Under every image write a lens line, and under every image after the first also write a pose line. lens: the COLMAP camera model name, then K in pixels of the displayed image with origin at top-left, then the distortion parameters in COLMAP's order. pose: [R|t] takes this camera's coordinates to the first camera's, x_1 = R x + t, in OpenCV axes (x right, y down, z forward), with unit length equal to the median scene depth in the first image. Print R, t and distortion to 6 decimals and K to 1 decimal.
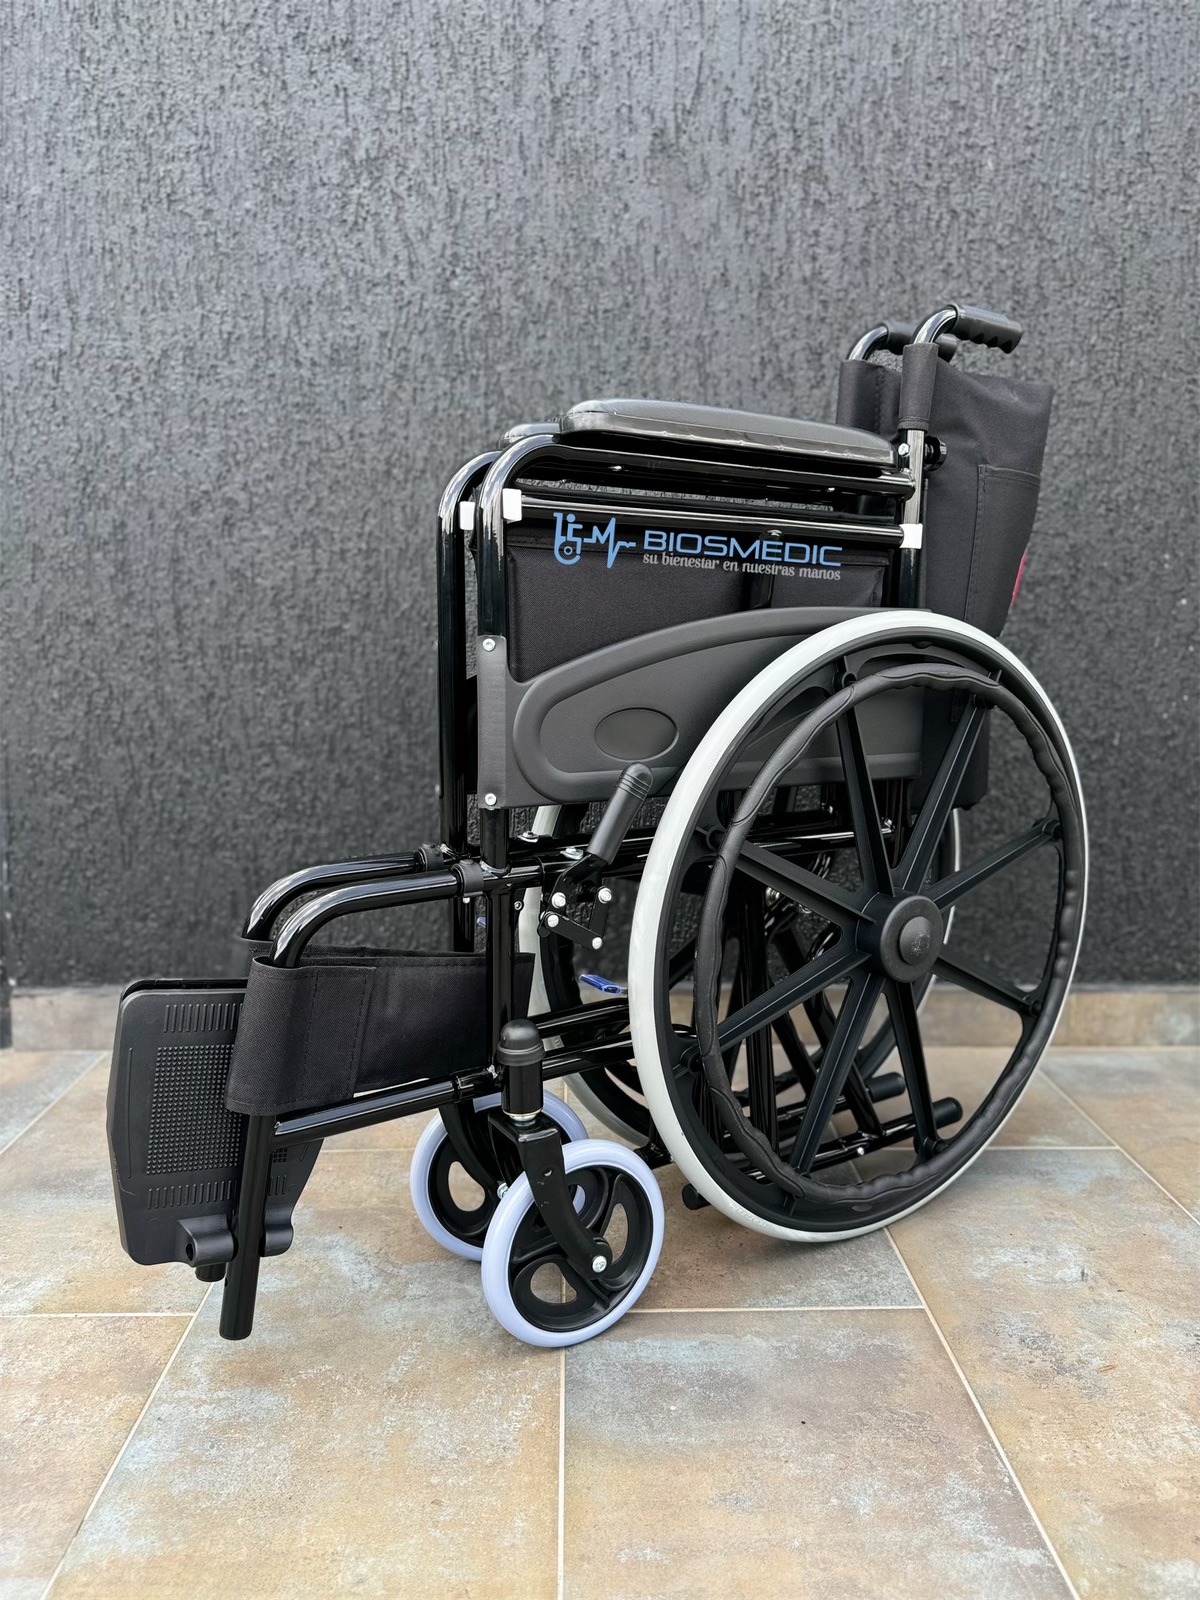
lens RADIAL K [[1141.2, 0, 598.7], [0, 1141.2, 807.3], [0, 0, 1]] dist [-0.005629, -0.005113]
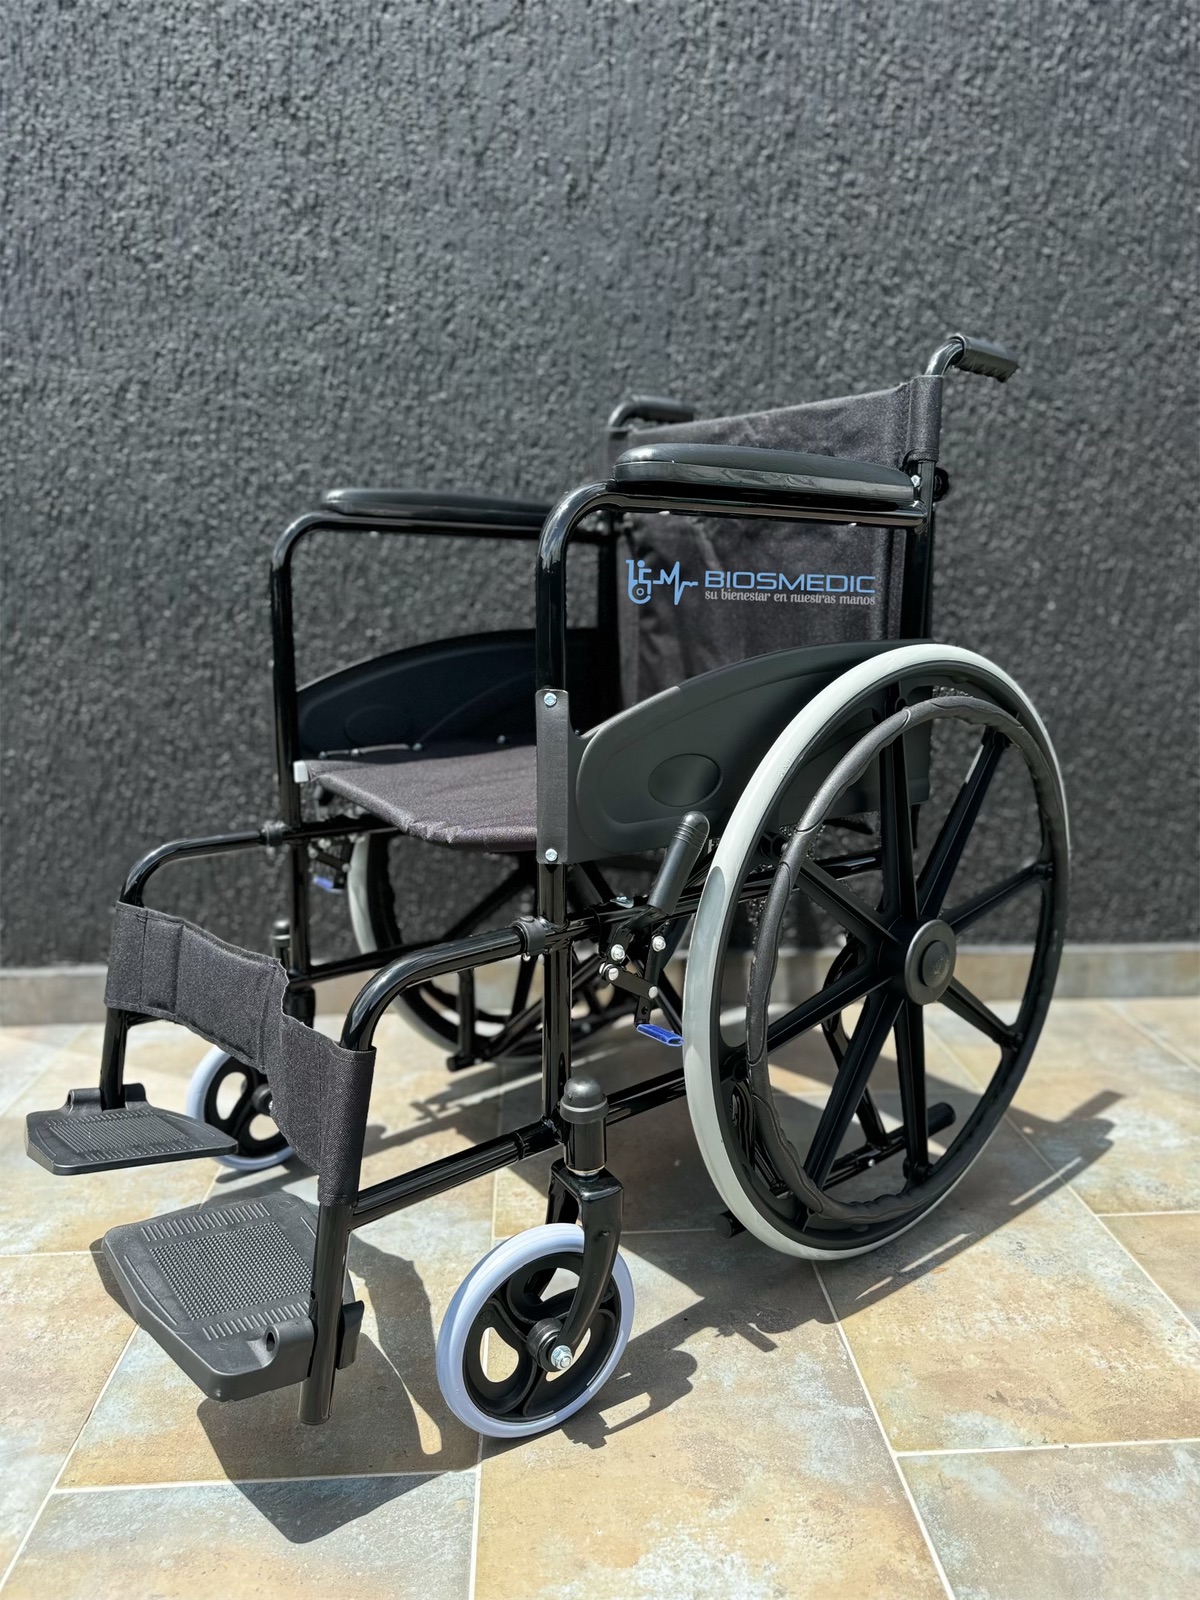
lens RADIAL K [[1141.2, 0, 602.6], [0, 1141.2, 807.5], [0, 0, 1]] dist [-0.005629, -0.005113]
pose [[0.999288, -0.015041, 0.034599, 0.034070], [0.013772, 0.999234, 0.036635, -0.031825], [-0.035124, -0.036132, 0.998730, -0.117324]]
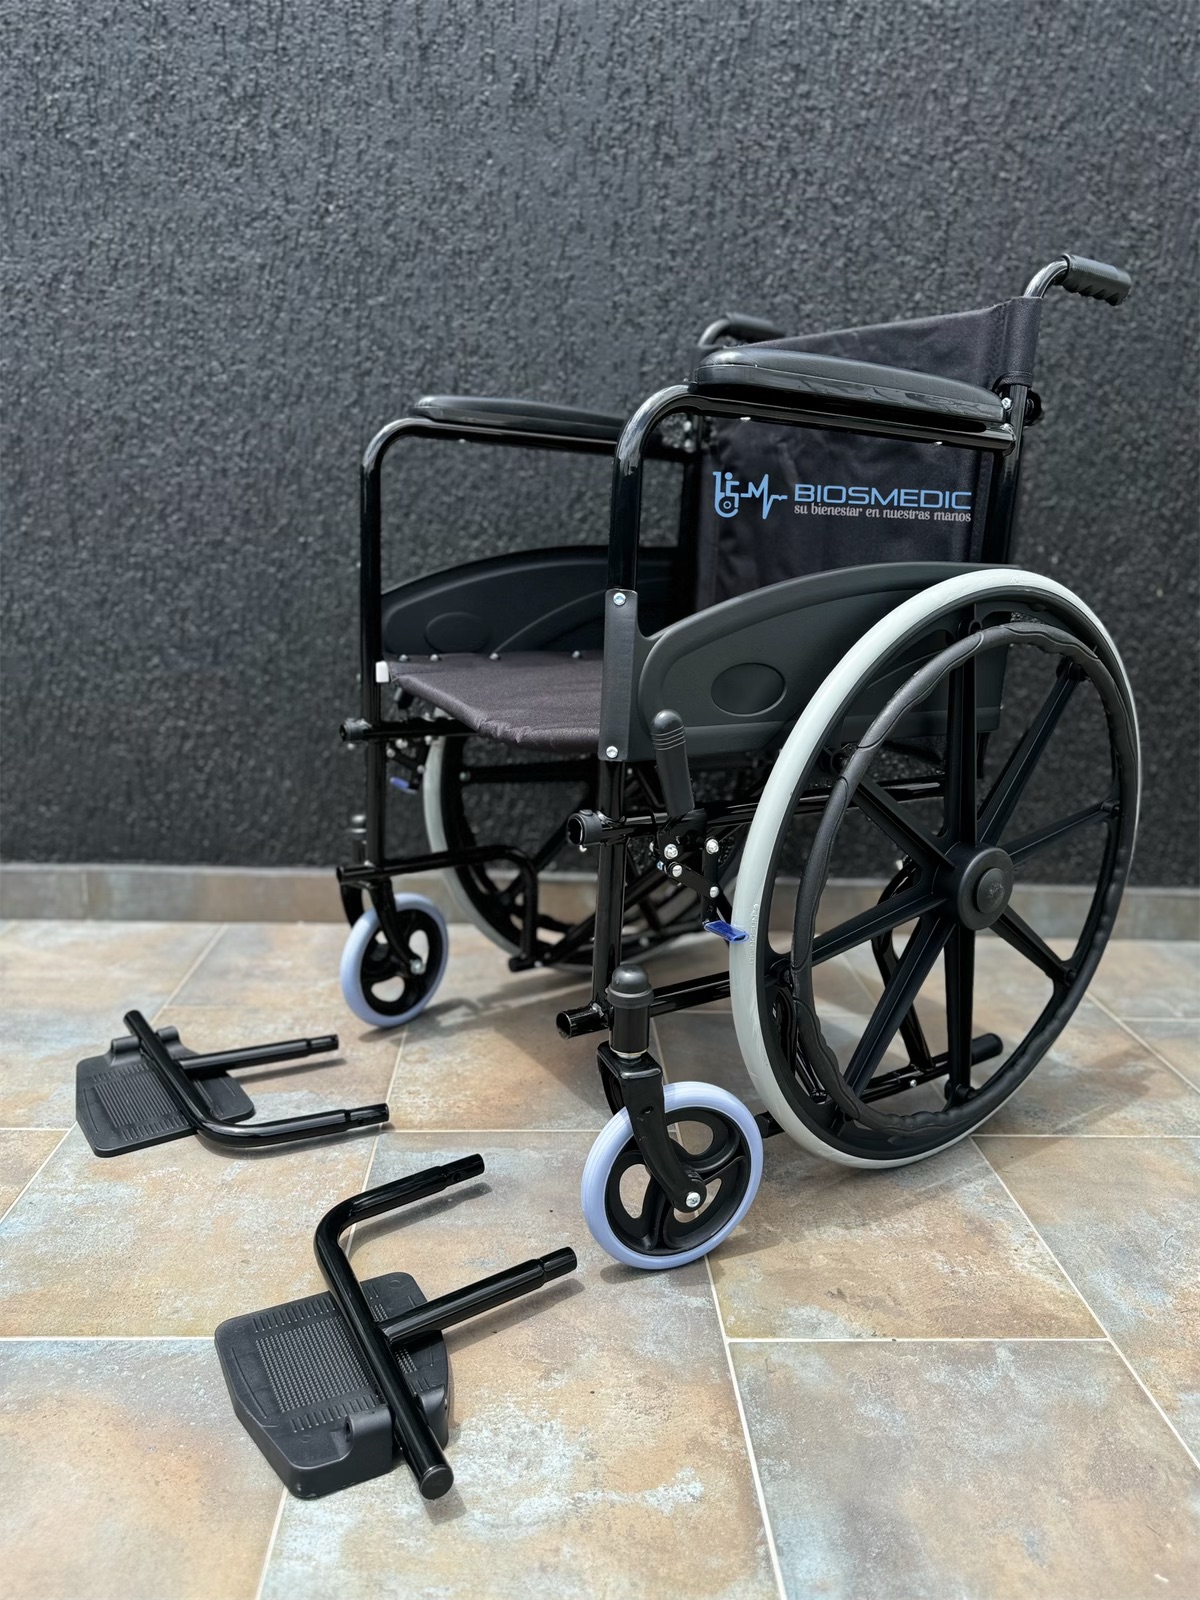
lens RADIAL K [[1141.2, 0, 602.4], [0, 1141.2, 812.5], [0, 0, 1]] dist [-0.005629, -0.005113]
pose [[0.999049, 0.024356, 0.036162, 0.107782], [-0.027525, 0.995572, 0.089879, -0.007911], [-0.033813, -0.090789, 0.995296, -0.128524]]
